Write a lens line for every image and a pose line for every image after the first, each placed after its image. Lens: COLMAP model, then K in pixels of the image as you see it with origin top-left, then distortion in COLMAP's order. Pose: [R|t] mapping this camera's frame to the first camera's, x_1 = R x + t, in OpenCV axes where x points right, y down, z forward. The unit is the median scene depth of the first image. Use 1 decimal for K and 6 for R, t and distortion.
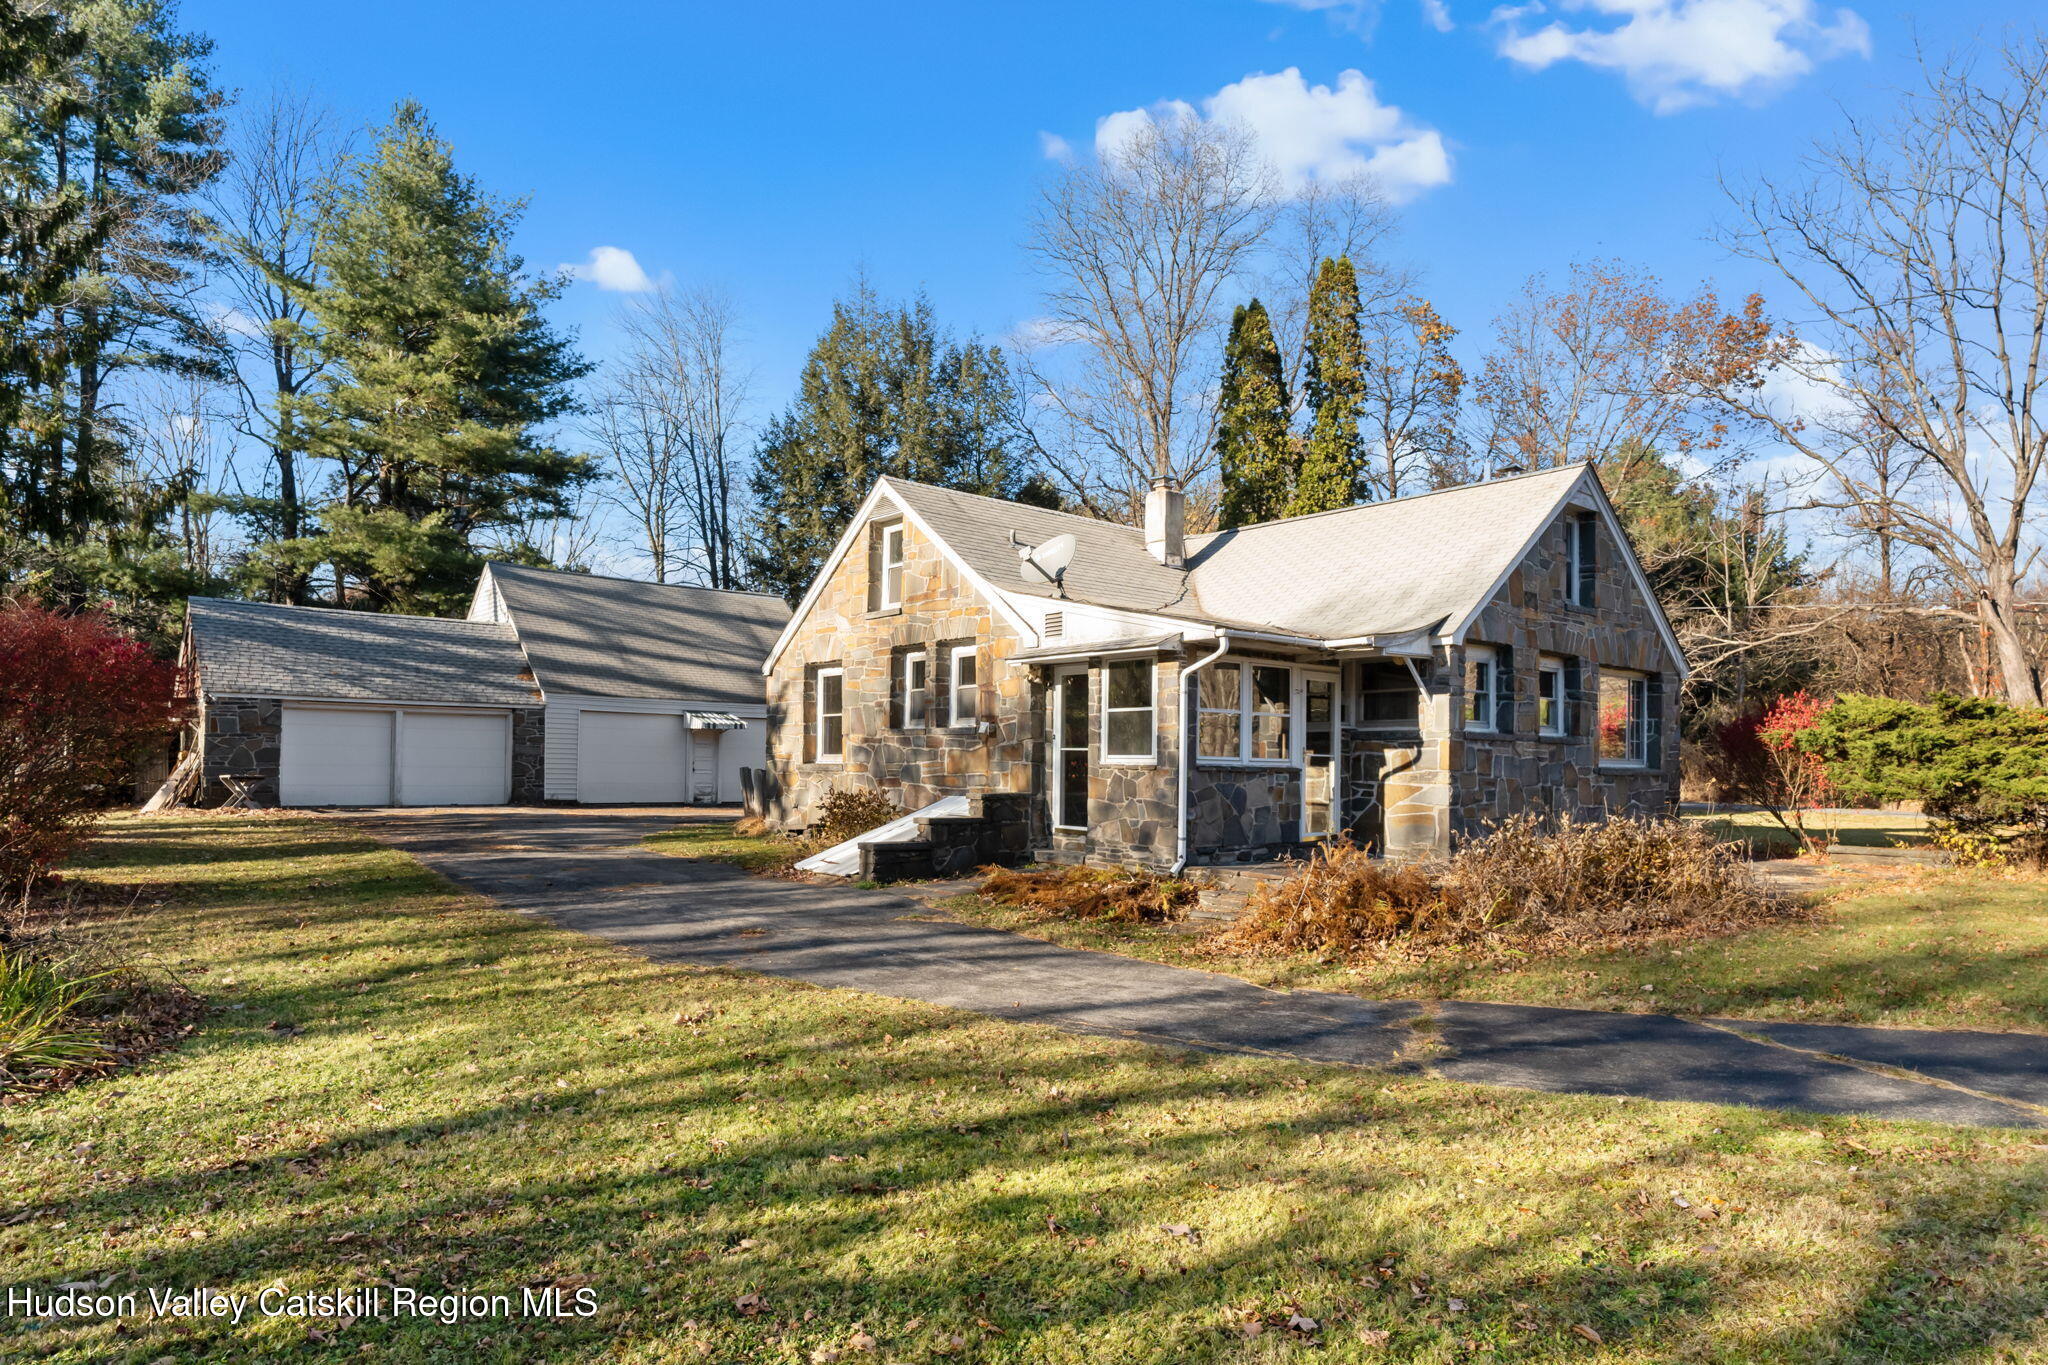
lens RADIAL K [[1208.8, 0, 1016.4], [0, 1208.8, 739.2], [0, 0, 1]] dist [-0.000369, -0.005173]
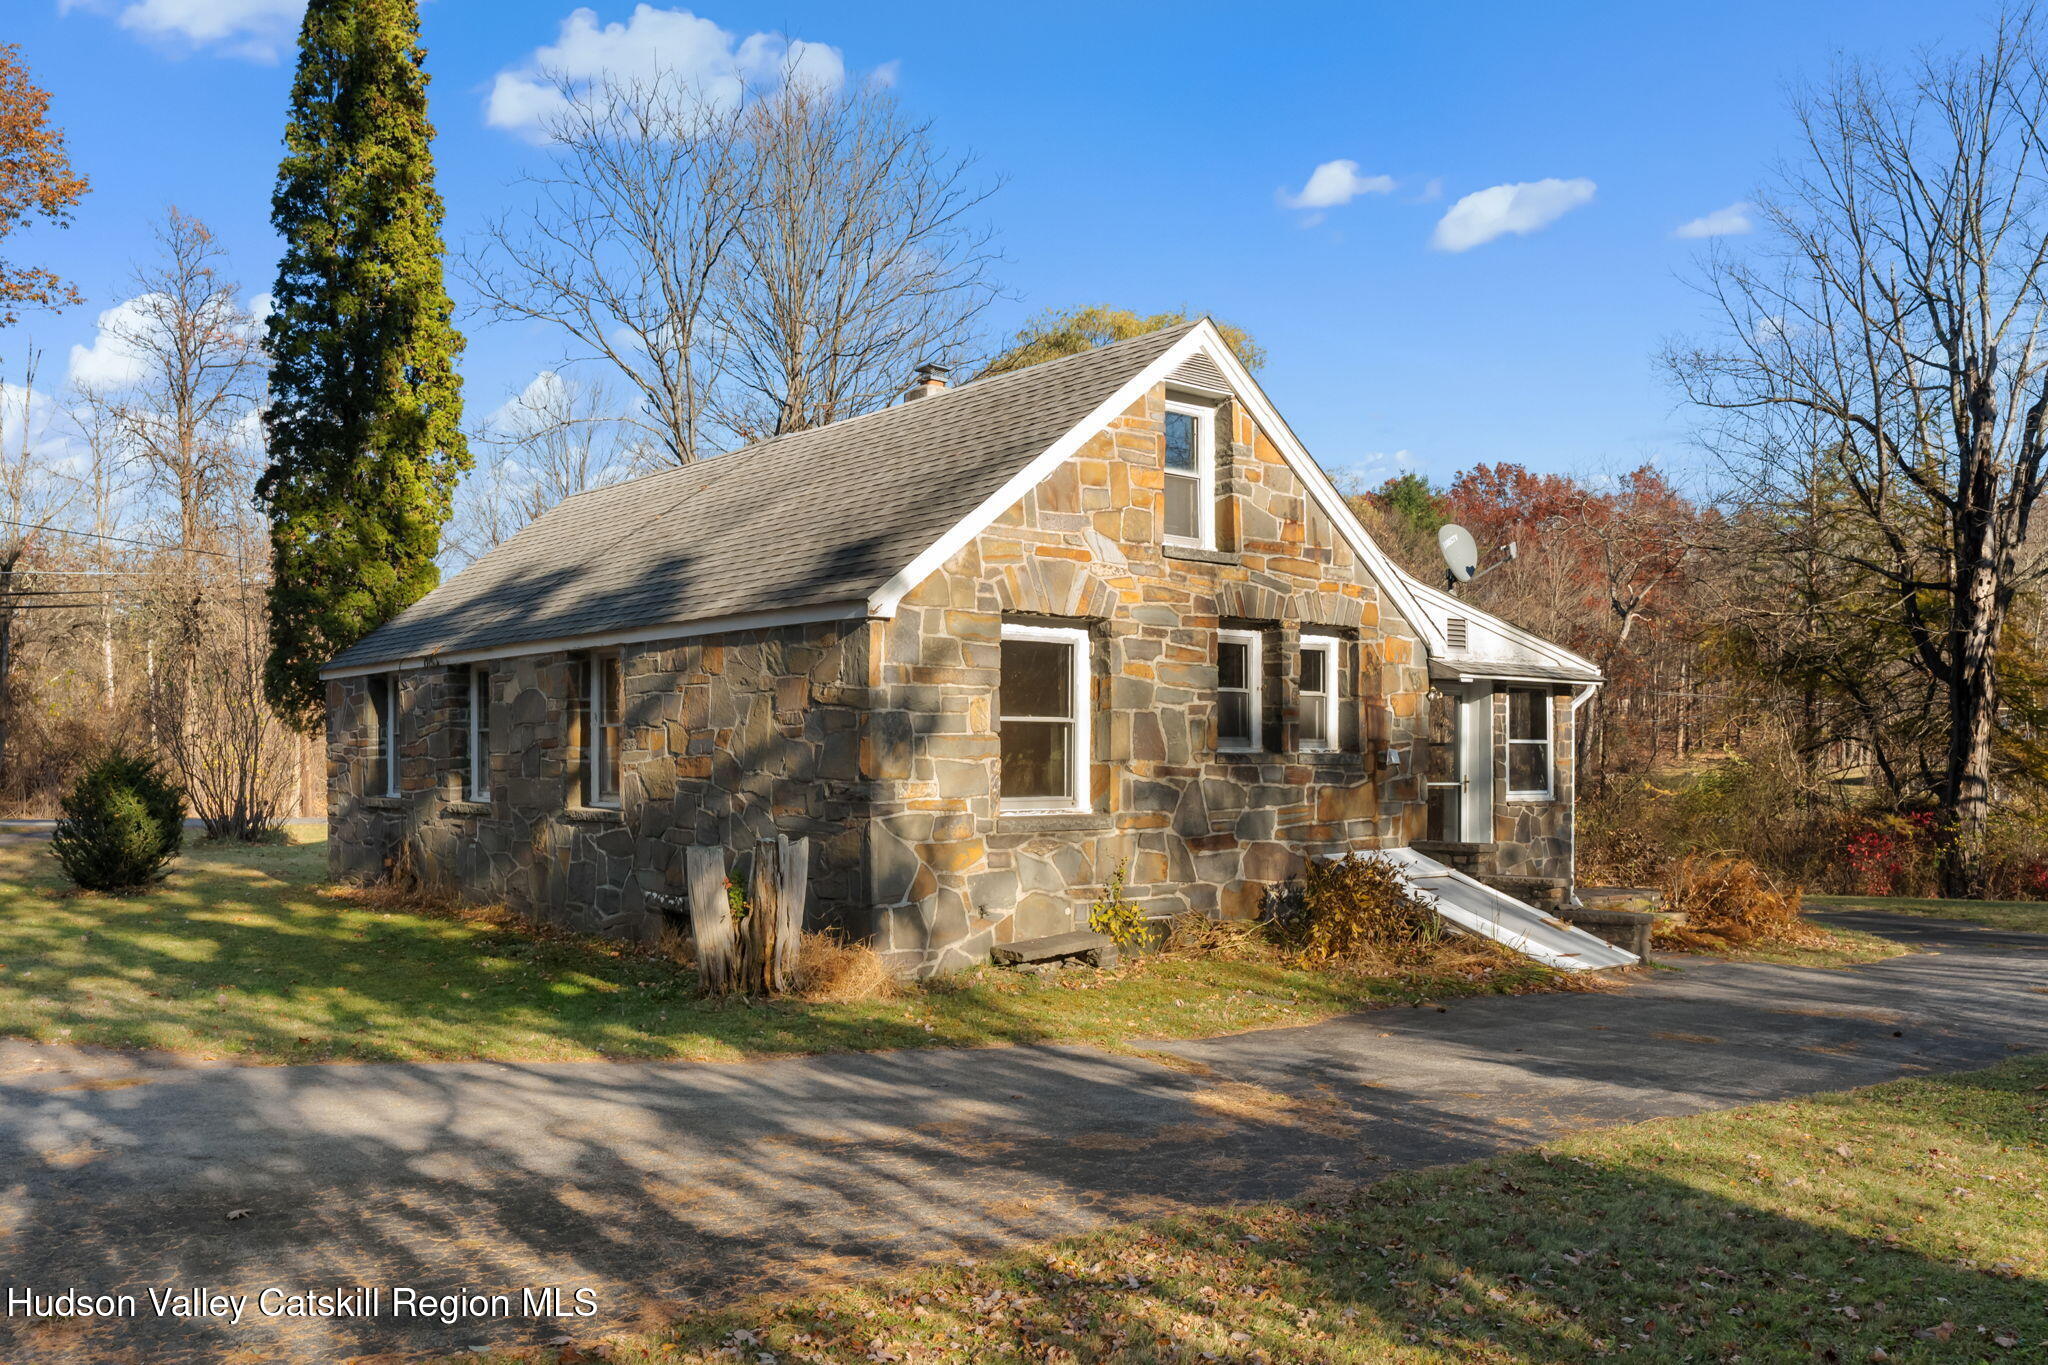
lens RADIAL K [[1625.4, 0, 1010.1], [0, 1625.4, 771.0], [0, 0, 1]] dist [0.007671, -0.016170]
pose [[-0.017700, -0.006699, 0.999821, -0.788231], [-0.013264, 0.999891, 0.006465, -0.003122], [-0.999755, -0.013147, -0.017787, 0.974331]]
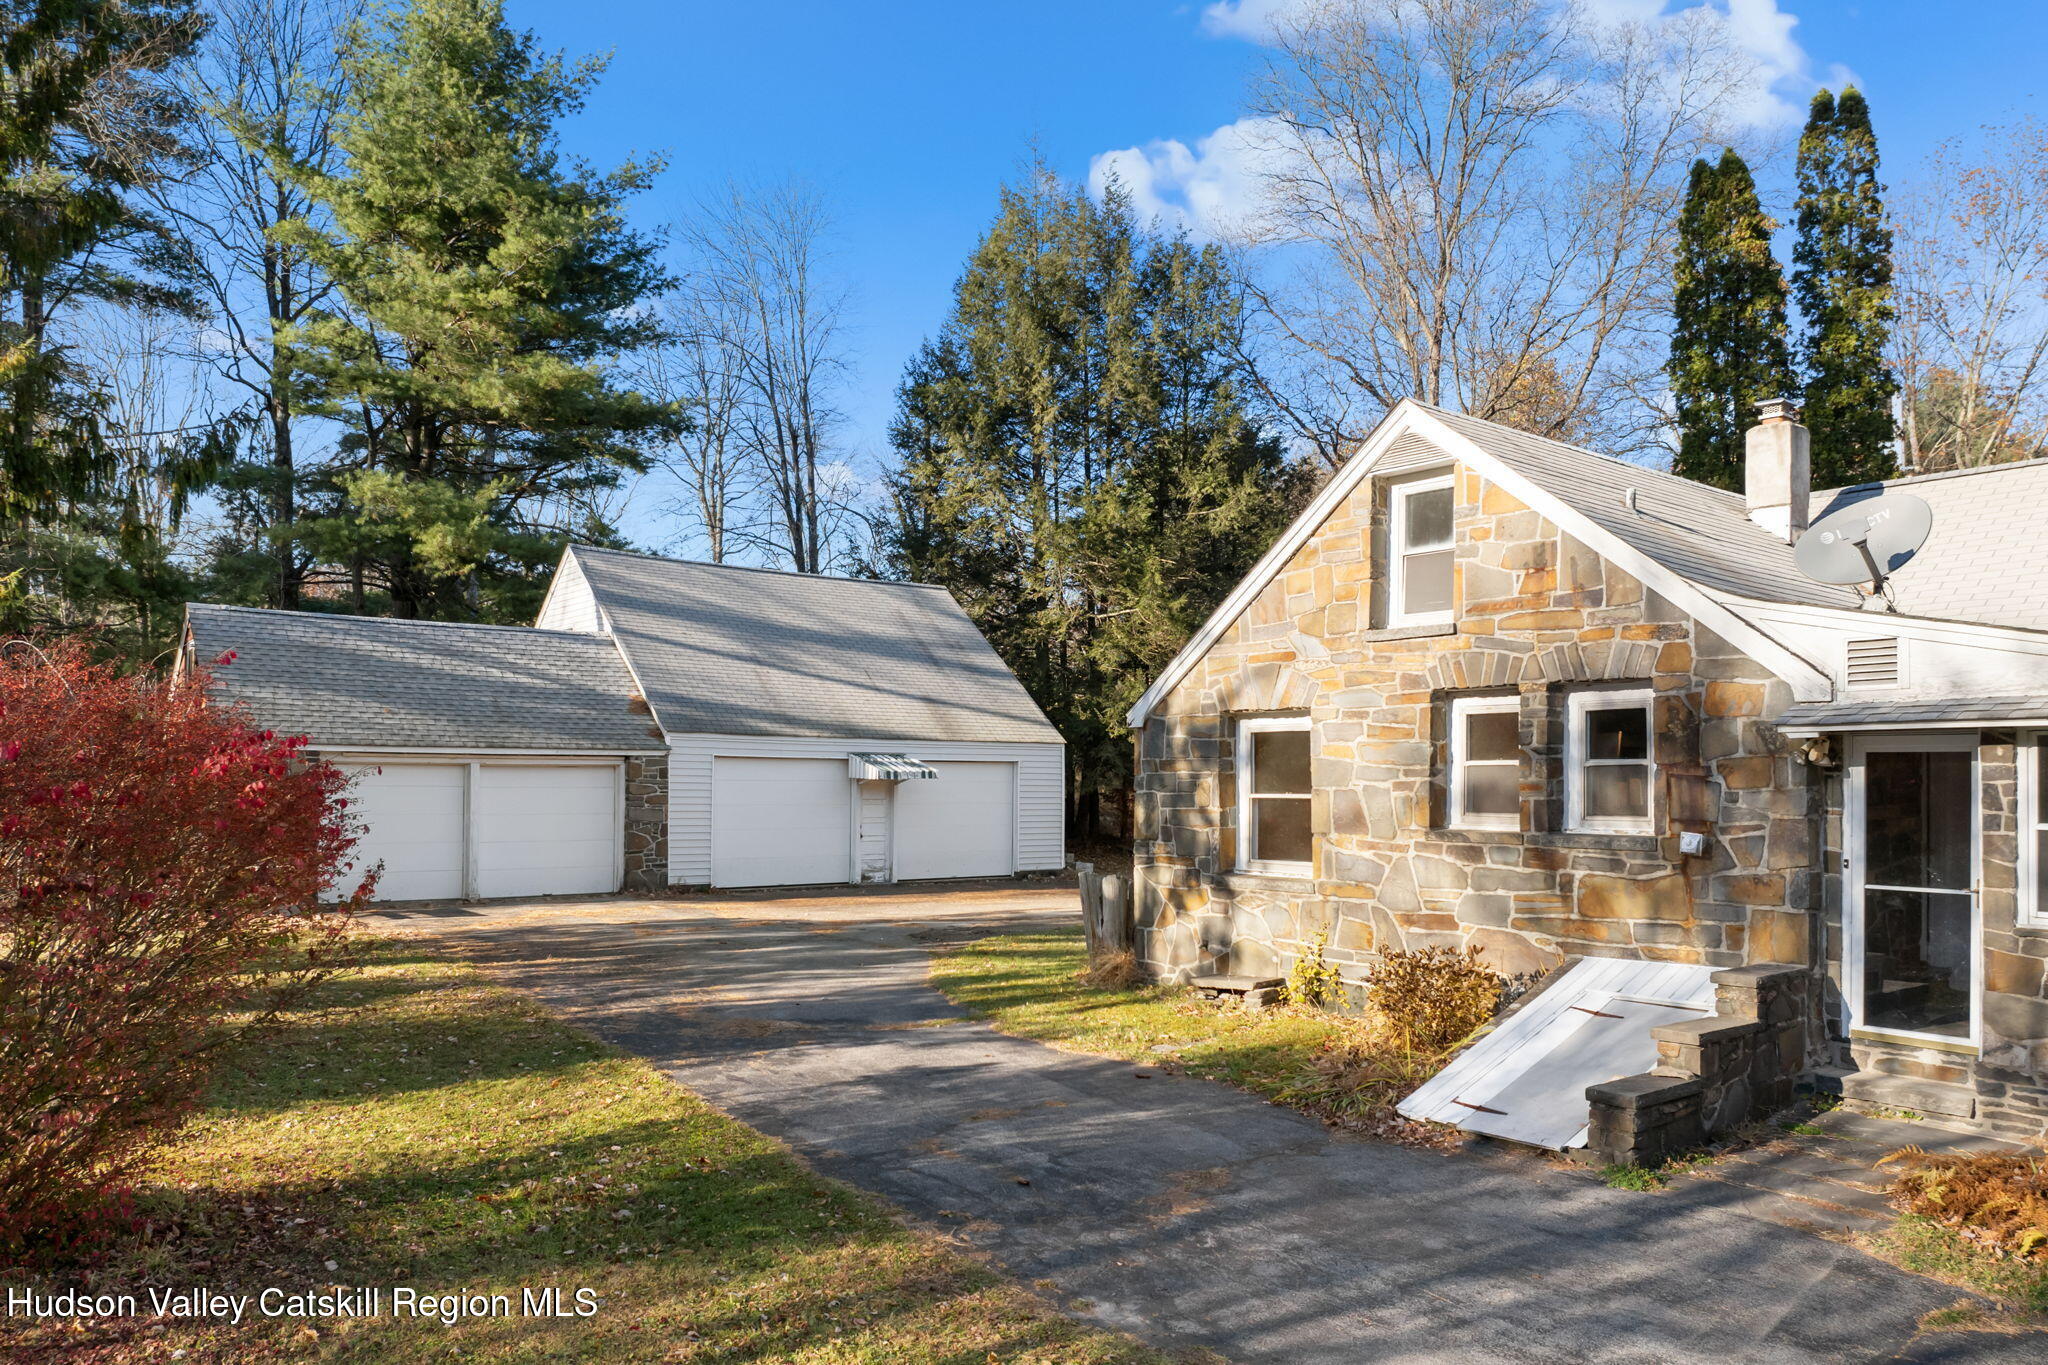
lens RADIAL K [[1453.3, 0, 1024.7], [0, 1453.3, 747.0], [0, 0, 1]] dist [-0.049775, 0.011723]
pose [[0.999511, -0.007301, -0.030411, -0.243283], [0.007292, 0.999973, -0.000430, -0.043393], [0.030413, 0.000208, 0.999537, 0.257210]]
